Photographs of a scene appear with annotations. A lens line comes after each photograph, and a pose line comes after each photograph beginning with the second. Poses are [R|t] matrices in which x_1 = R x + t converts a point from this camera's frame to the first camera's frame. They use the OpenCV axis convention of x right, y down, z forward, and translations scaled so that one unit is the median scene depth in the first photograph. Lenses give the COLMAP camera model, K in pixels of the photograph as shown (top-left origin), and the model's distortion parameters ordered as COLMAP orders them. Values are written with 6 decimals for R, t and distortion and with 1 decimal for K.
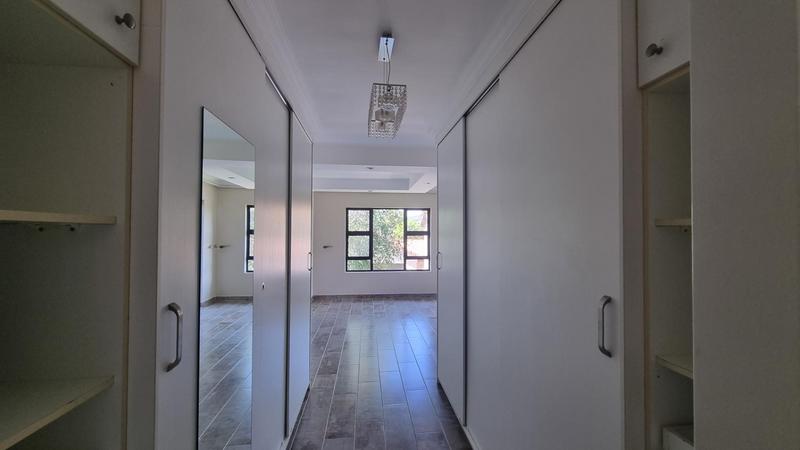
lens RADIAL K [[327.5, 0, 402.1], [0, 327.5, 227.0], [0, 0, 1]] dist [0.000372, -0.000740]
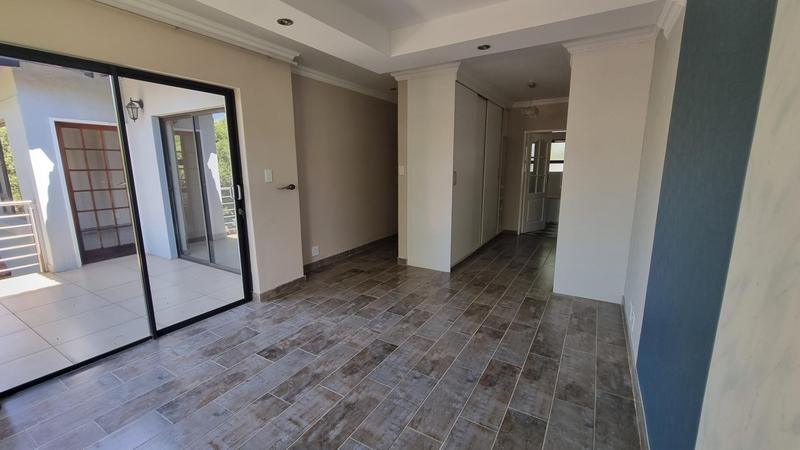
lens RADIAL K [[327.5, 0, 402.1], [0, 327.5, 227.0], [0, 0, 1]] dist [0.000372, -0.000740]
pose [[-0.796392, -0.112087, 0.594304, -0.221809], [-0.010998, 0.985197, 0.171072, 0.026930], [-0.604681, 0.129705, -0.785836, 0.942903]]
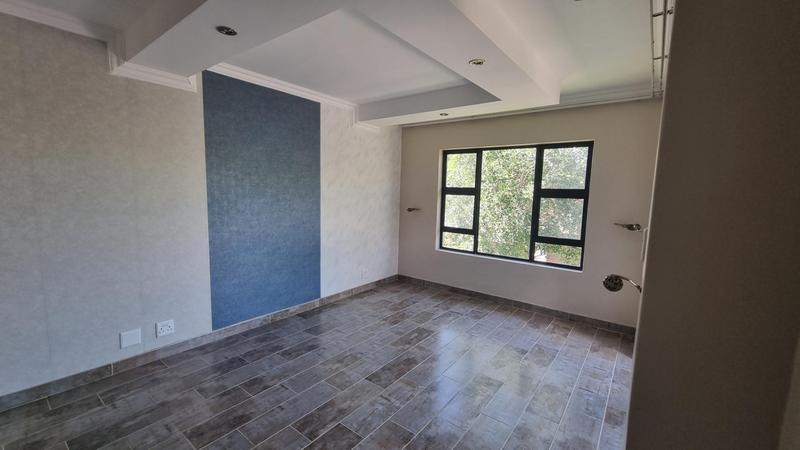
lens RADIAL K [[327.5, 0, 402.1], [0, 327.5, 227.0], [0, 0, 1]] dist [0.000372, -0.000740]
pose [[0.722640, 0.098270, -0.684204, 0.229271], [-0.009806, 0.991200, 0.132006, 0.005815], [0.691155, -0.088683, 0.717244, 0.475471]]
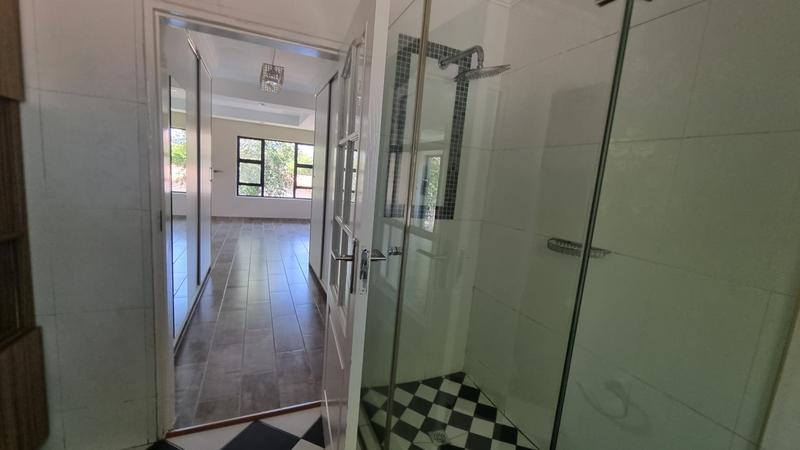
lens RADIAL K [[327.5, 0, 402.1], [0, 327.5, 227.0], [0, 0, 1]] dist [0.000372, -0.000740]
pose [[0.951751, 0.034315, 0.304946, 0.022846], [-0.087125, 0.983052, 0.161301, 0.014302], [-0.294243, -0.180087, 0.938610, -0.204740]]
